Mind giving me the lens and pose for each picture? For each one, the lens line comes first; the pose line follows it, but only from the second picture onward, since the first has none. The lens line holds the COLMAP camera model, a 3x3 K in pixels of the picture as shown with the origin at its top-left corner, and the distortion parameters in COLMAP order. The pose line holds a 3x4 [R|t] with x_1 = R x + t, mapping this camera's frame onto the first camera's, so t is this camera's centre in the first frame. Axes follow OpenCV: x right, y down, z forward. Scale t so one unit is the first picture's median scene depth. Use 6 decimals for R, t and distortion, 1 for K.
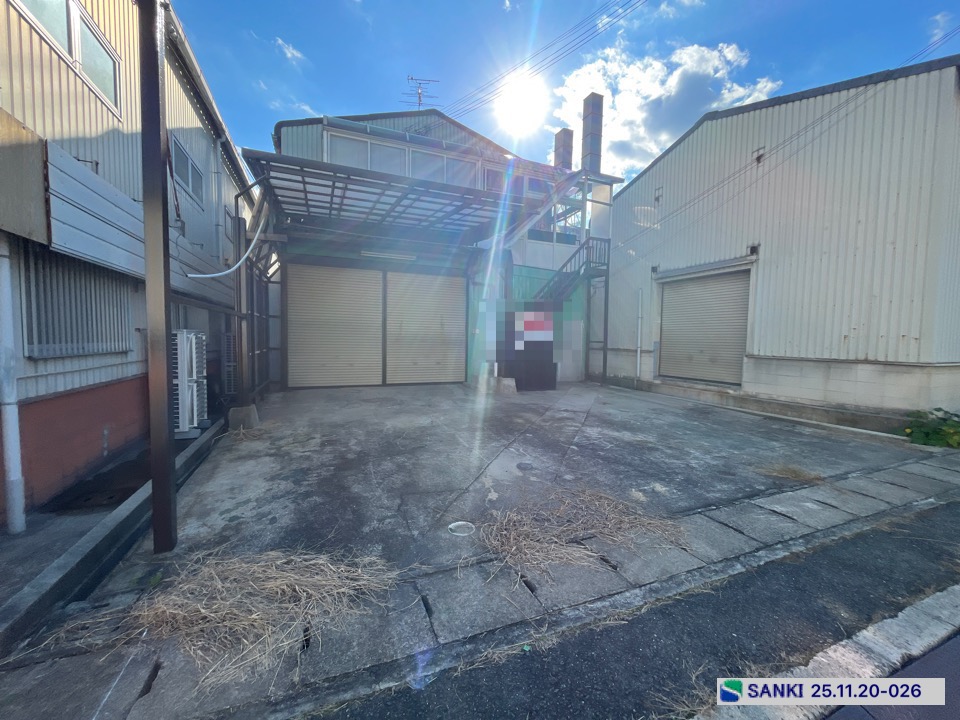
lens RADIAL K [[384.3, 0, 478.2], [0, 384.3, 362.1], [0, 0, 1]] dist [0.000823, -0.000193]
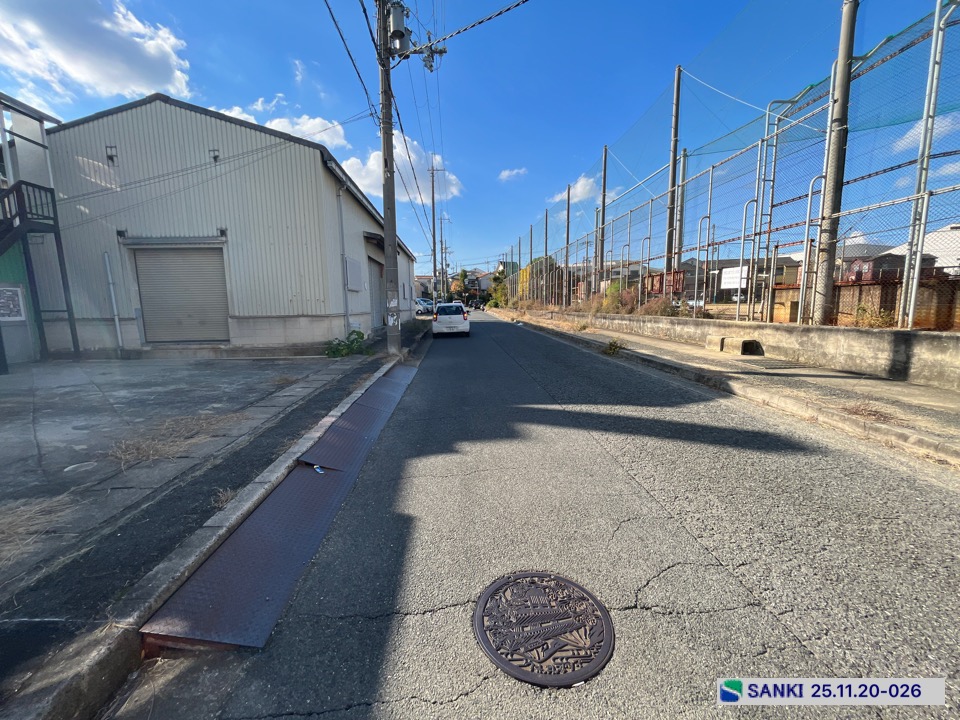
lens RADIAL K [[383.7, 0, 476.5], [0, 383.7, 361.4], [0, 0, 1]] dist [-0.007029, -0.000159]
pose [[0.324533, -0.157654, 0.932643, -0.435927], [0.080119, 0.987050, 0.138972, 0.032842], [-0.942475, 0.029621, 0.332962, -0.338462]]
